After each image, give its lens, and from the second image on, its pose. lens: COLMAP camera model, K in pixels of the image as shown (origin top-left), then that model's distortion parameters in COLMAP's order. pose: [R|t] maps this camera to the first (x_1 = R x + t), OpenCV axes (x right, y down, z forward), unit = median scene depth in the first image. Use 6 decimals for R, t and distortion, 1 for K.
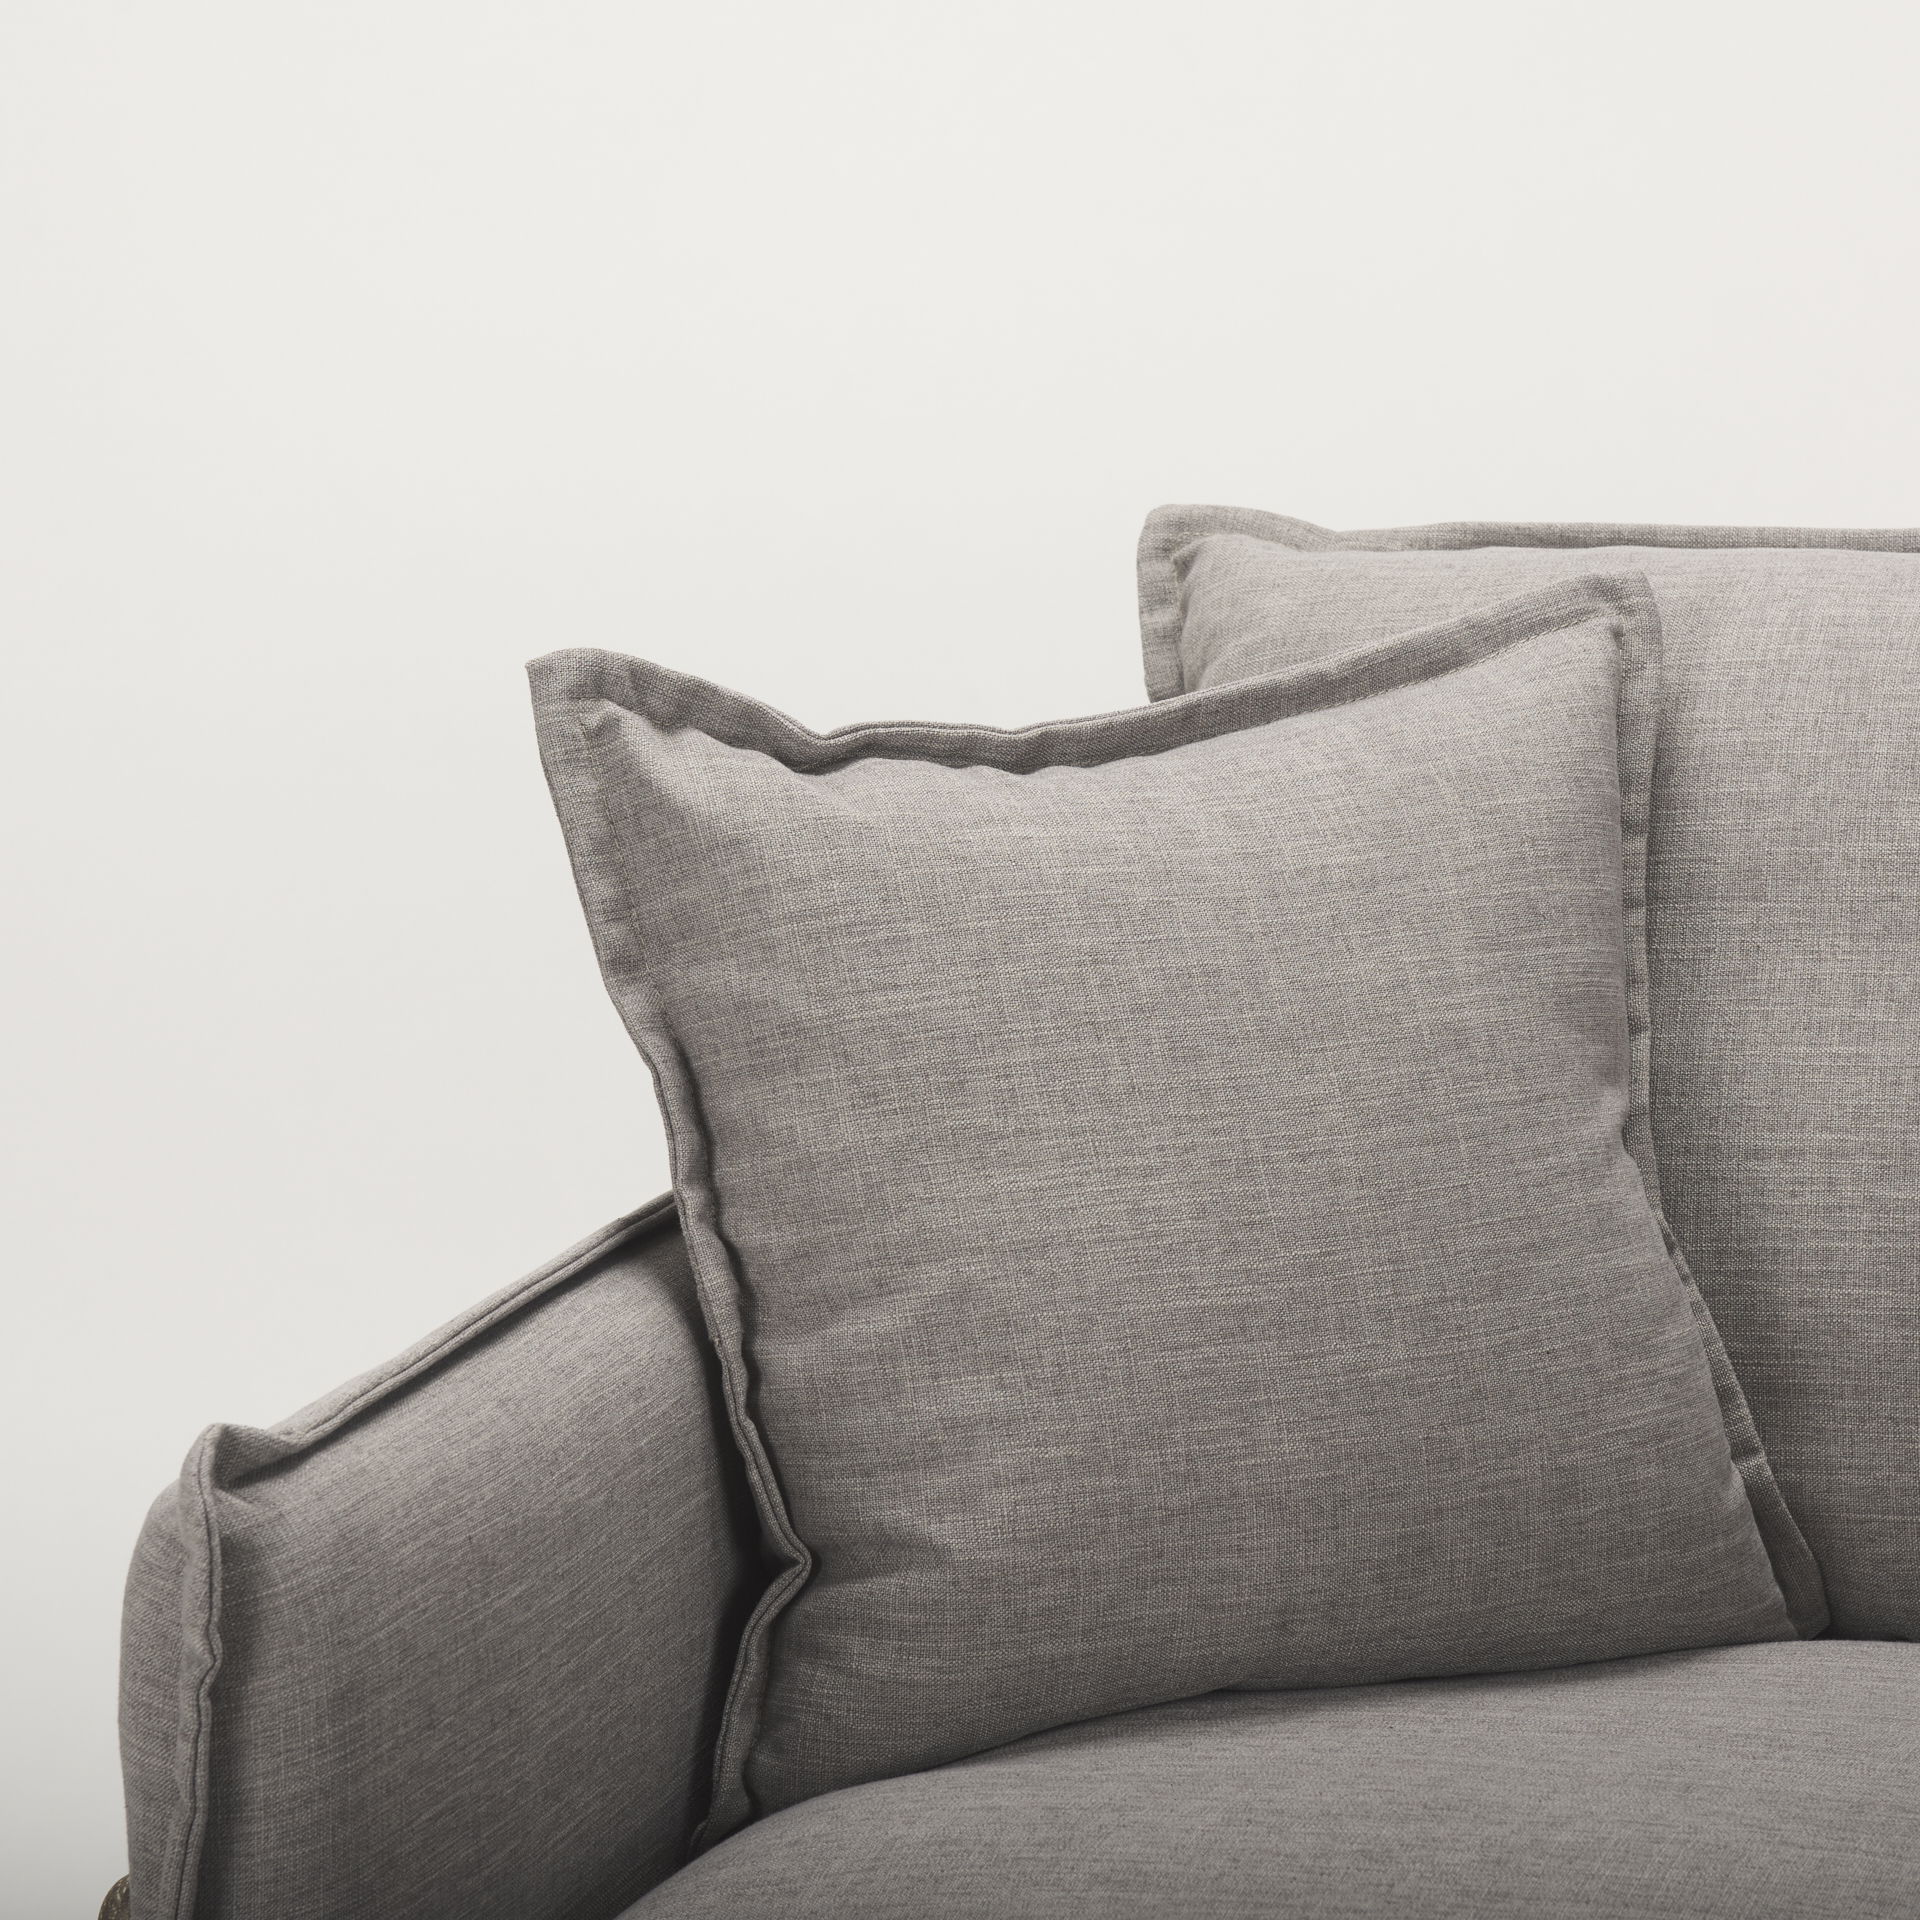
lens RADIAL K [[5631.0, 0, 805.9], [0, 5631.0, 962.2], [0, 0, 1]] dist [0.050670, 0.487154]
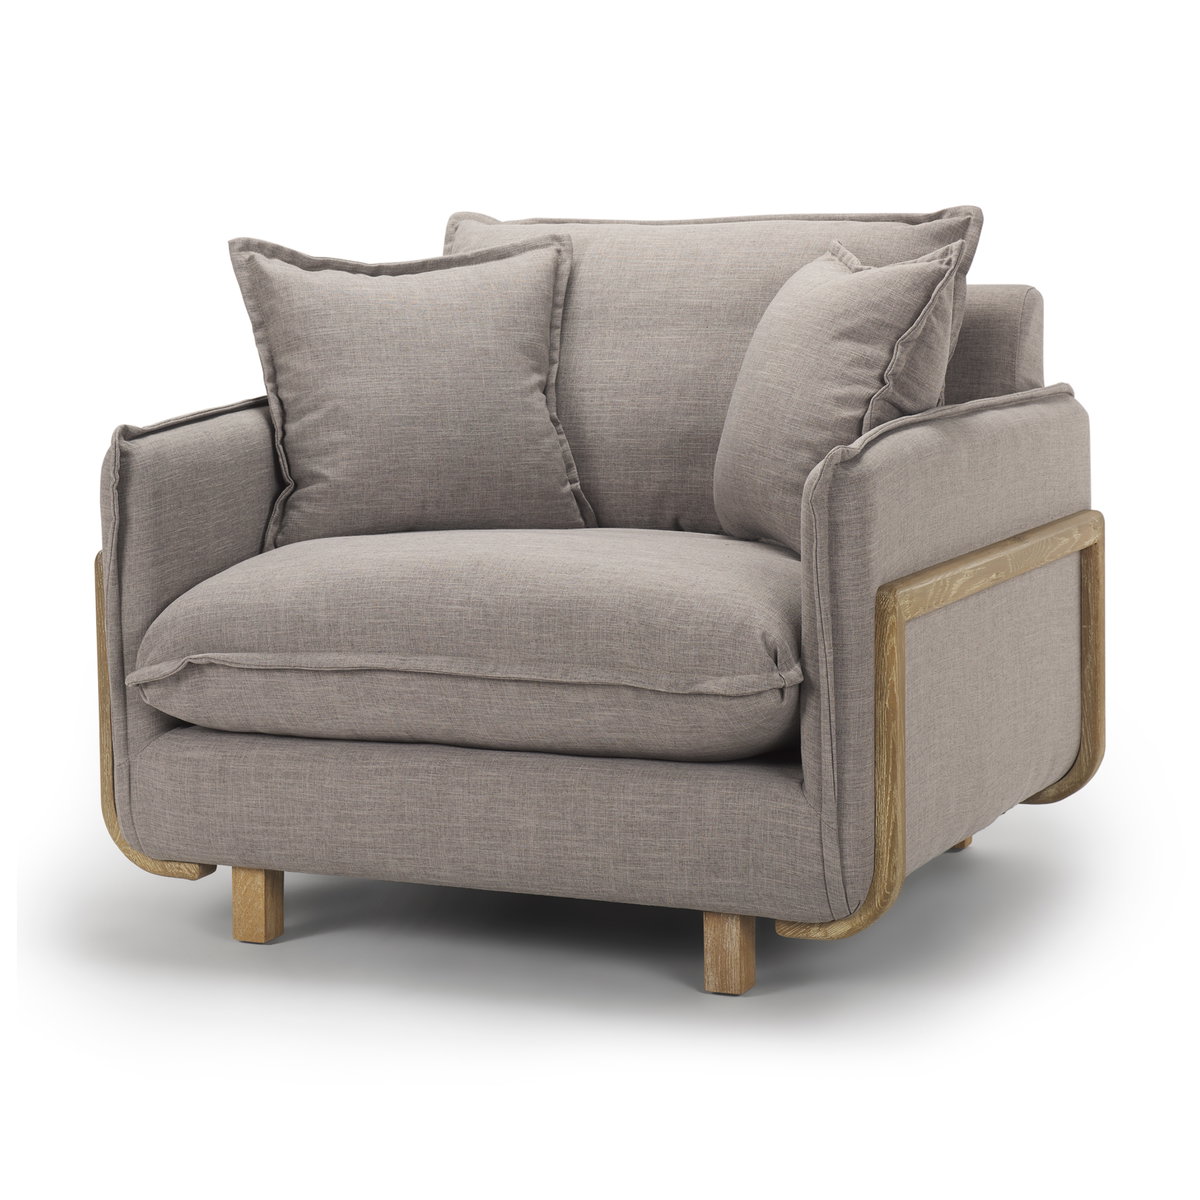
lens RADIAL K [[3519.4, 0, 503.7], [0, 3519.4, 601.4], [0, 0, 1]] dist [0.050670, 0.487154]
pose [[0.996546, 0.041868, -0.071711, 0.300691], [-0.044255, 0.998507, -0.032026, 0.248322], [0.070263, 0.035089, 0.996911, -1.253609]]
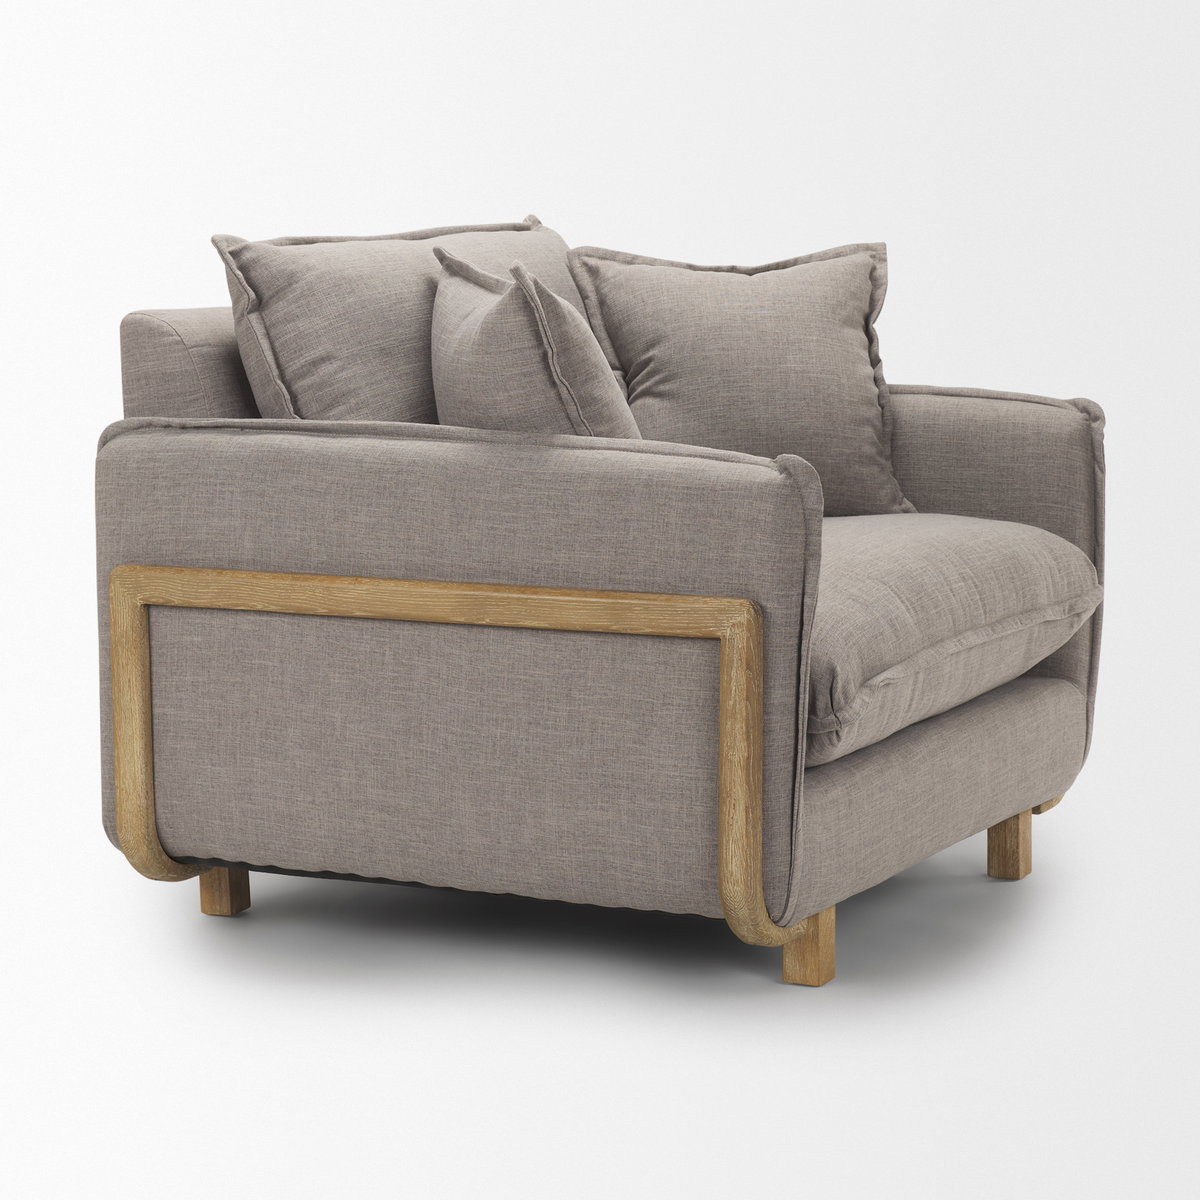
lens RADIAL K [[3395.4, 0, 600.0], [0, 3395.4, 600.0], [0, 0, 1]] dist [0.083013, -0.134000]
pose [[0.098202, -0.086423, 0.991407, -2.012849], [0.178057, 0.981672, 0.067937, 0.010475], [-0.979108, 0.169856, 0.111790, 0.796042]]
